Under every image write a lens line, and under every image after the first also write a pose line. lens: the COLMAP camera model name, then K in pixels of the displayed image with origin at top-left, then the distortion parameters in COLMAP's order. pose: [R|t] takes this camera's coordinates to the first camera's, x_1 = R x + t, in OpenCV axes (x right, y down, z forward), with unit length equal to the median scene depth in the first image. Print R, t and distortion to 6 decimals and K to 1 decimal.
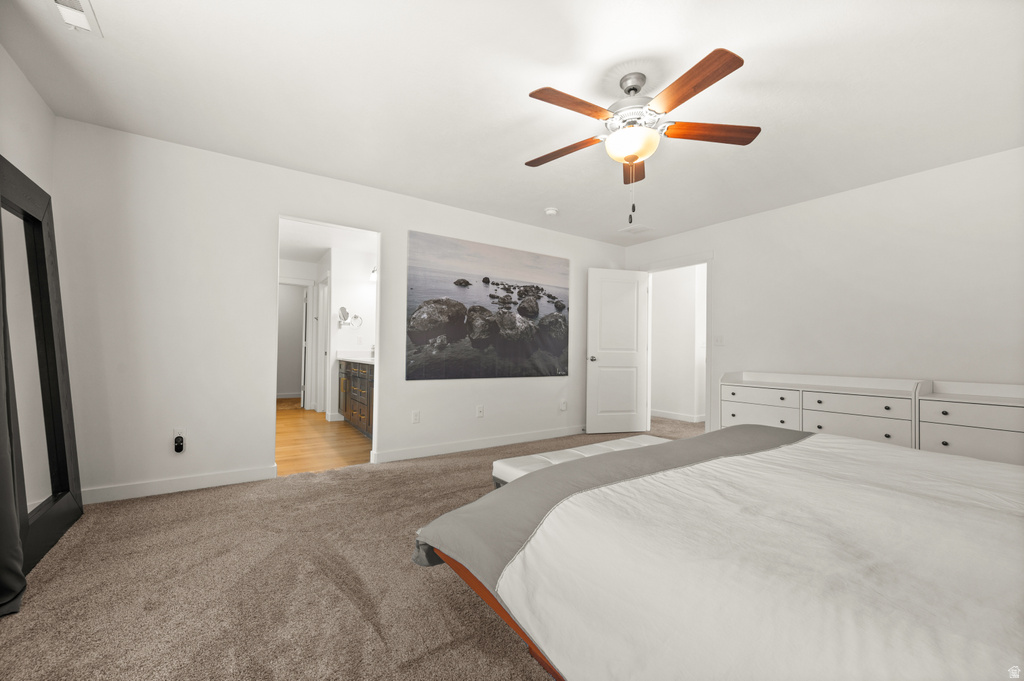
lens RADIAL K [[406.7, 0, 514.0], [0, 406.7, 355.0], [0, 0, 1]] dist [-0.000769, -0.000194]
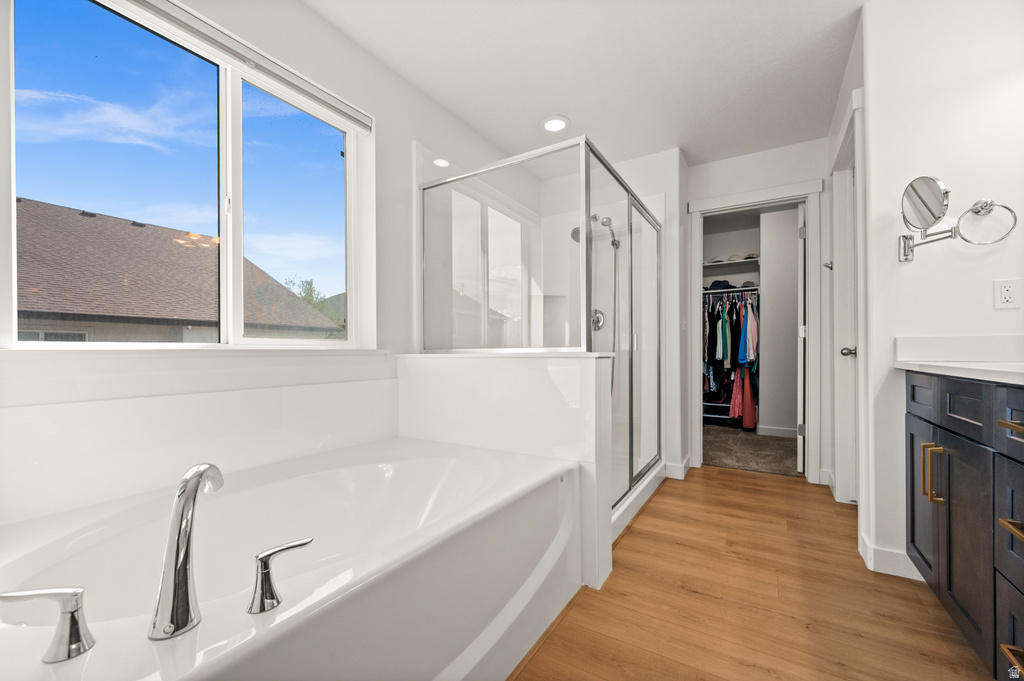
lens RADIAL K [[406.7, 0, 514.0], [0, 406.7, 355.0], [0, 0, 1]] dist [-0.000769, -0.000194]
pose [[0.402718, -0.017117, -0.915164, -0.275390], [0.011675, 0.999840, -0.013564, 0.002599], [0.915250, -0.005222, 0.402853, 0.623211]]
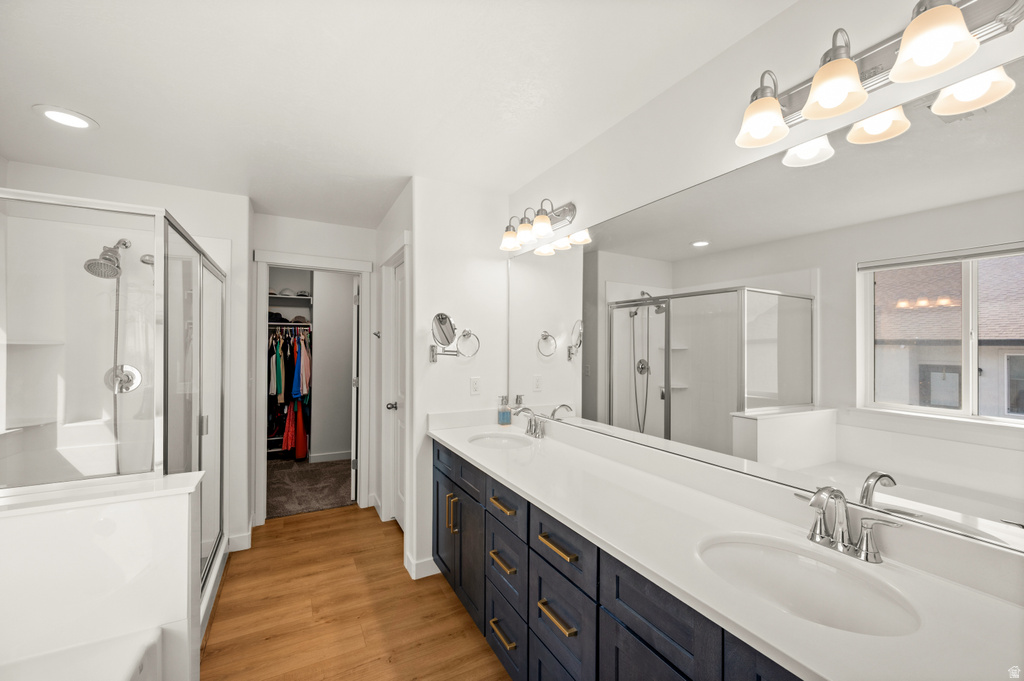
lens RADIAL K [[406.7, 0, 514.0], [0, 406.7, 355.0], [0, 0, 1]] dist [-0.000769, -0.000194]
pose [[0.994491, -0.010289, -0.104320, -0.297238], [0.010828, 0.999931, 0.004602, -0.074124], [0.104265, -0.005707, 0.994533, 0.577089]]
